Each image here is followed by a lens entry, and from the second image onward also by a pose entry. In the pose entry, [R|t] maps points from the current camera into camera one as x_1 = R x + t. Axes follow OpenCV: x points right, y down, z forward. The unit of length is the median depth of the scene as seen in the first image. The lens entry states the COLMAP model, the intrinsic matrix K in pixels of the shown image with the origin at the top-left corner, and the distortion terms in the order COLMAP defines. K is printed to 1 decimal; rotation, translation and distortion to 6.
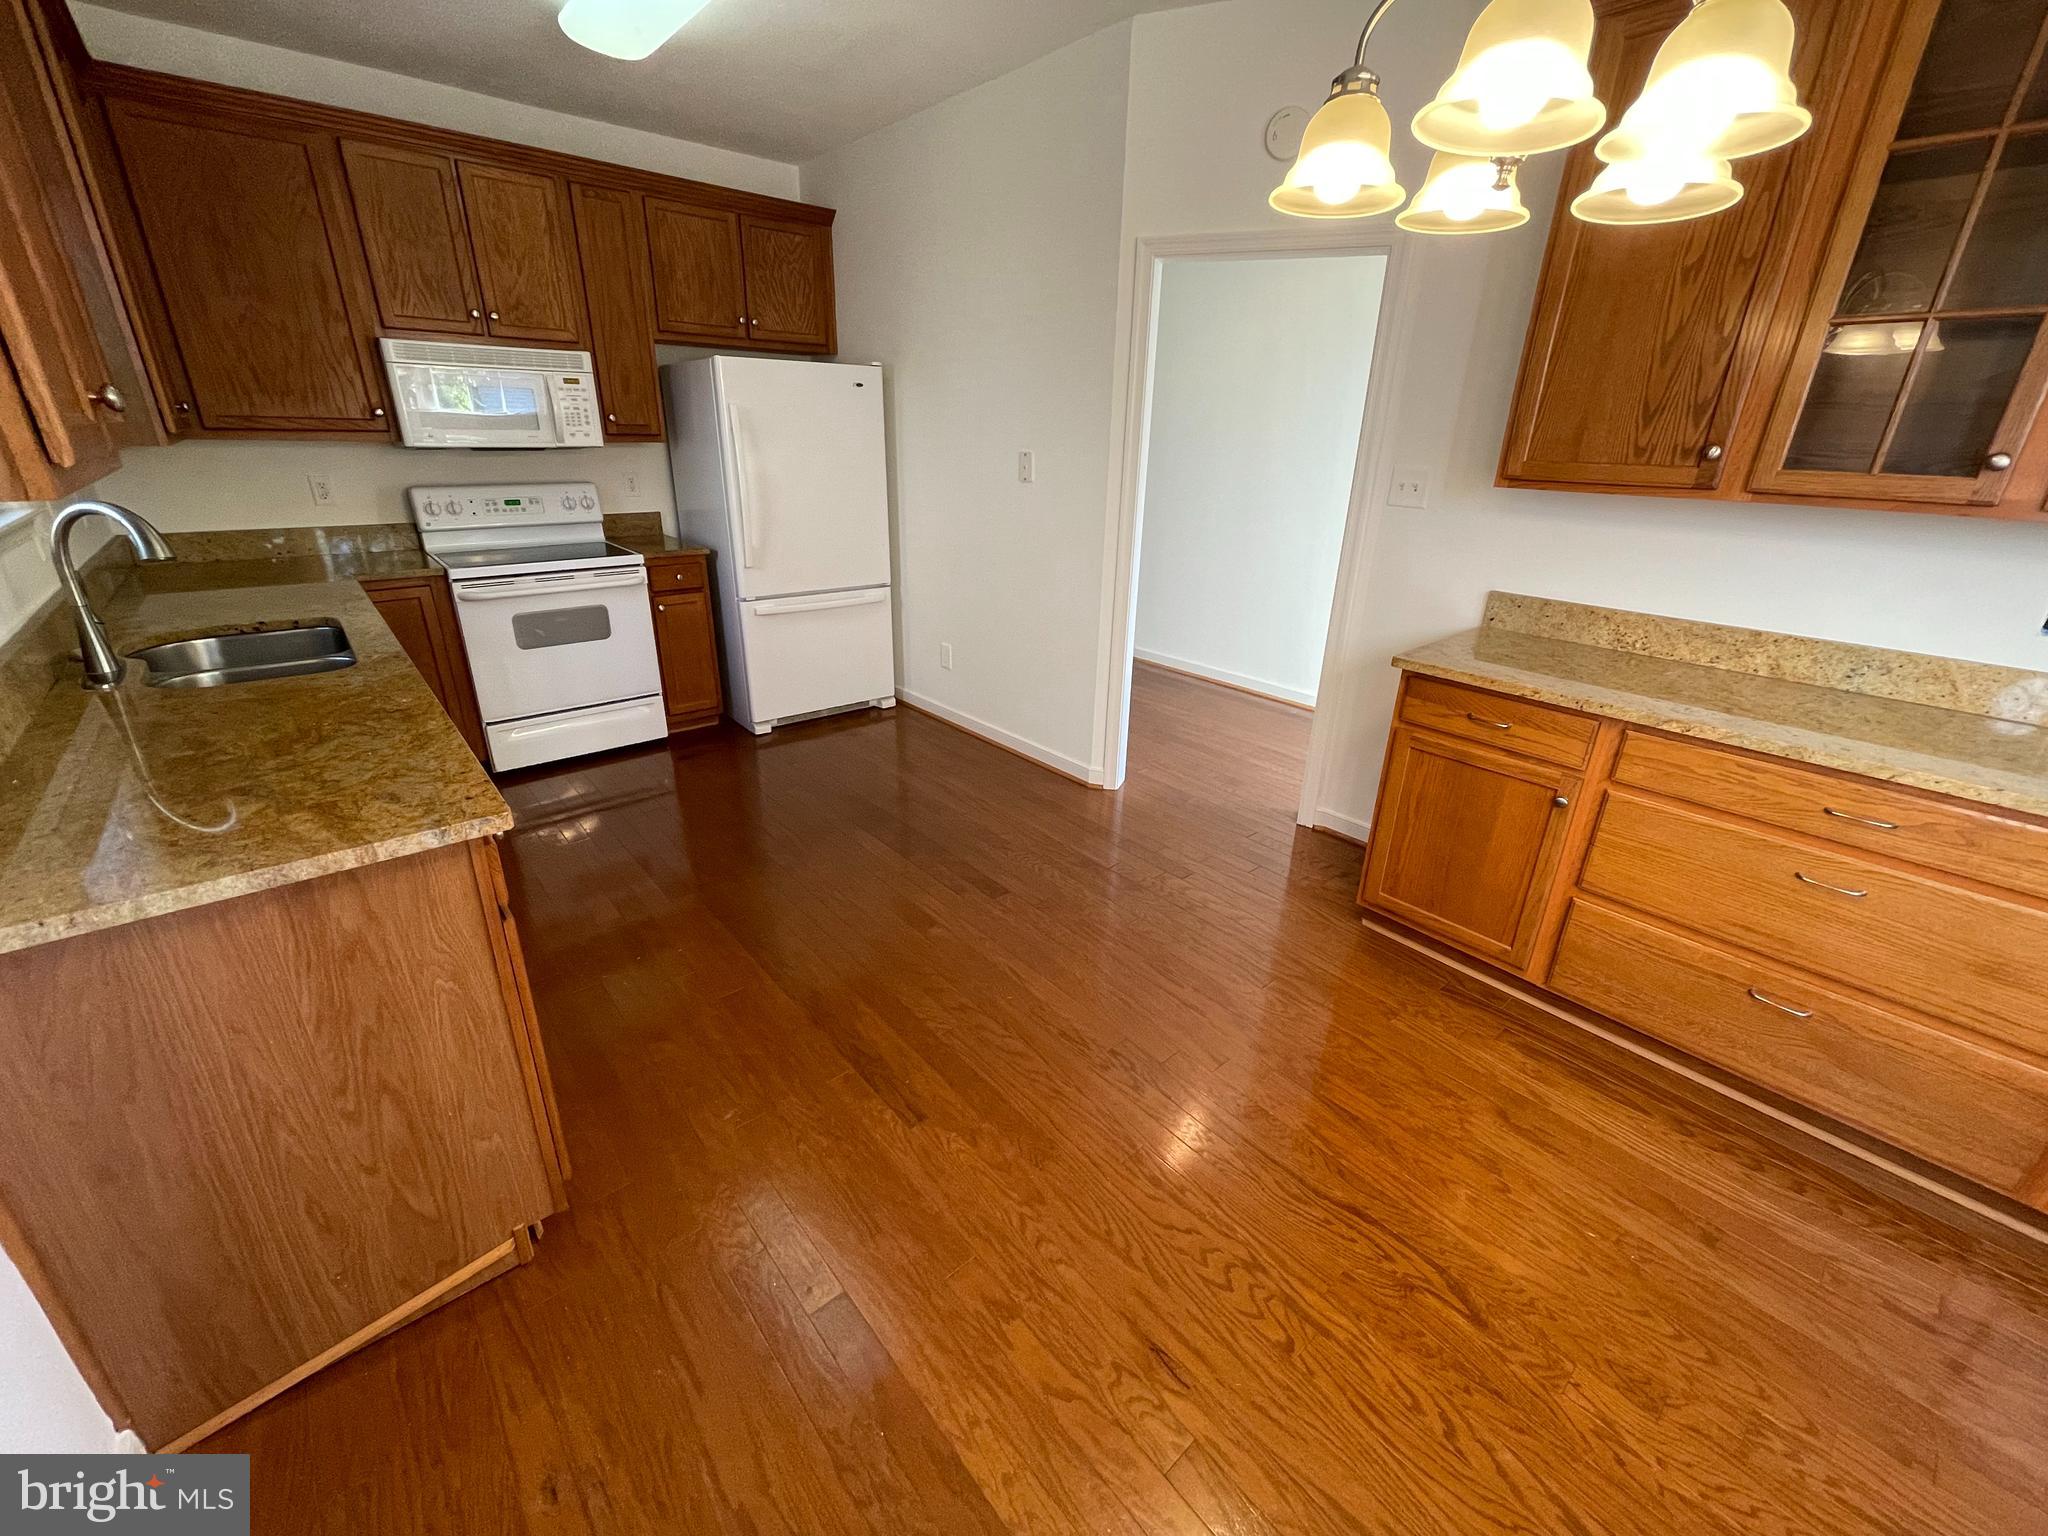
lens RADIAL K [[831.0, 0, 1025.5], [0, 831.0, 762.9], [0, 0, 1]] dist [-0.001262, 0.000128]
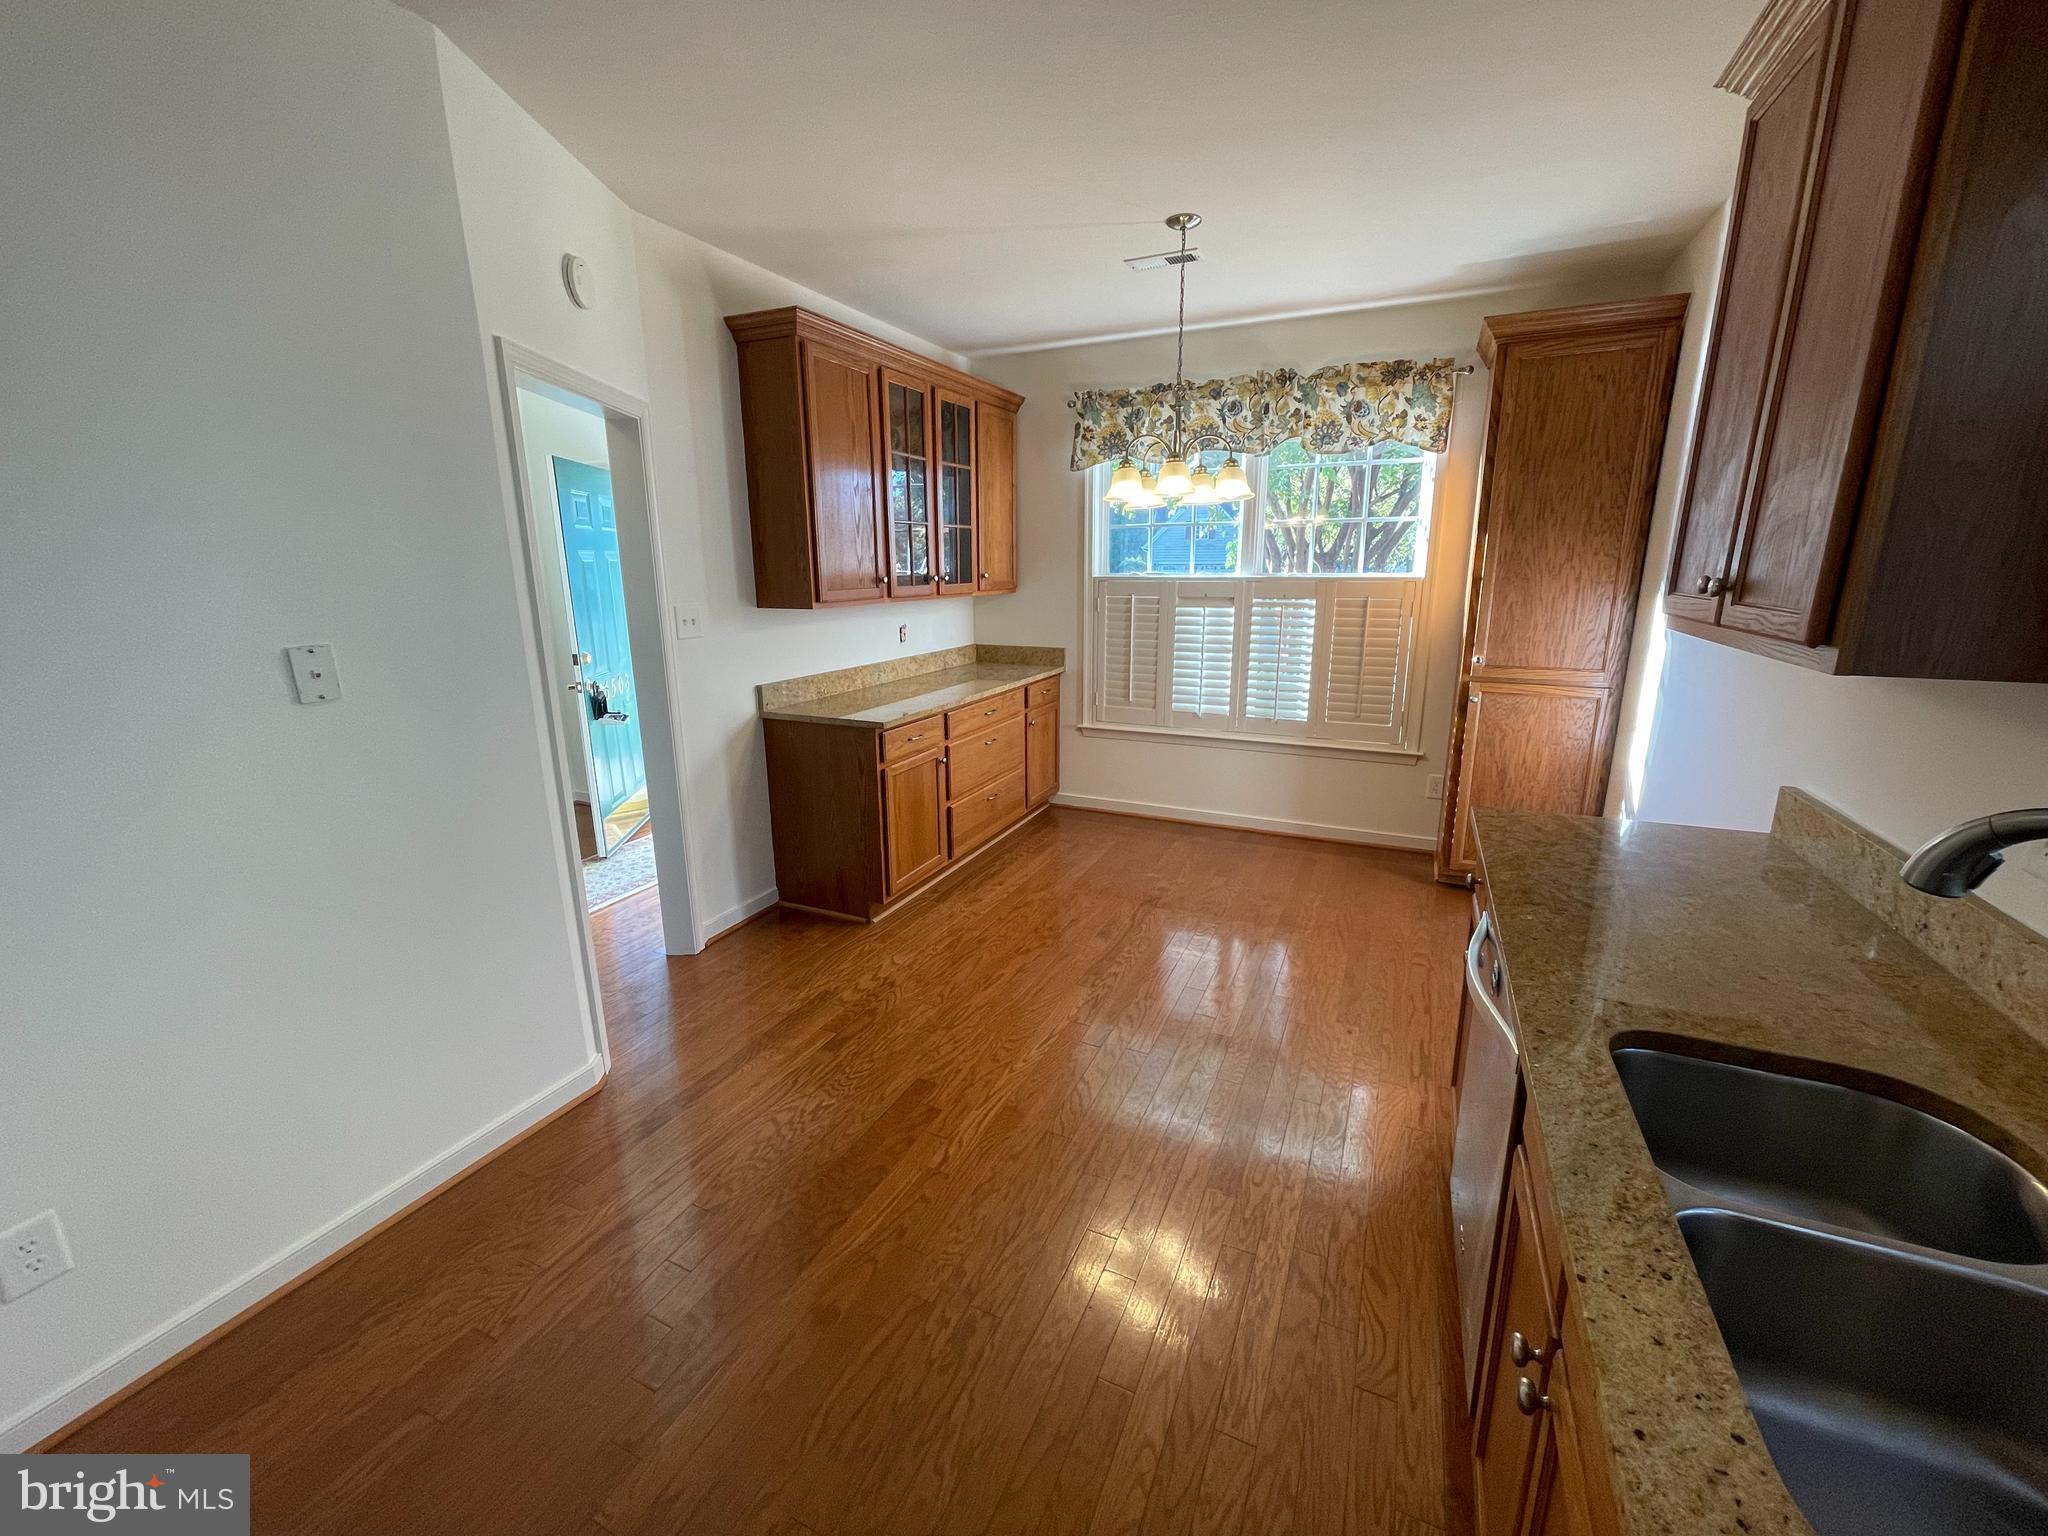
lens RADIAL K [[831.0, 0, 1024.0], [0, 831.0, 762.5], [0, 0, 1]] dist [-0.001262, 0.000128]
pose [[-0.414239, -0.235413, 0.879197, -1.069176], [0.338761, 0.856693, 0.388997, -0.616925], [-0.844777, 0.458975, -0.275127, 1.373363]]
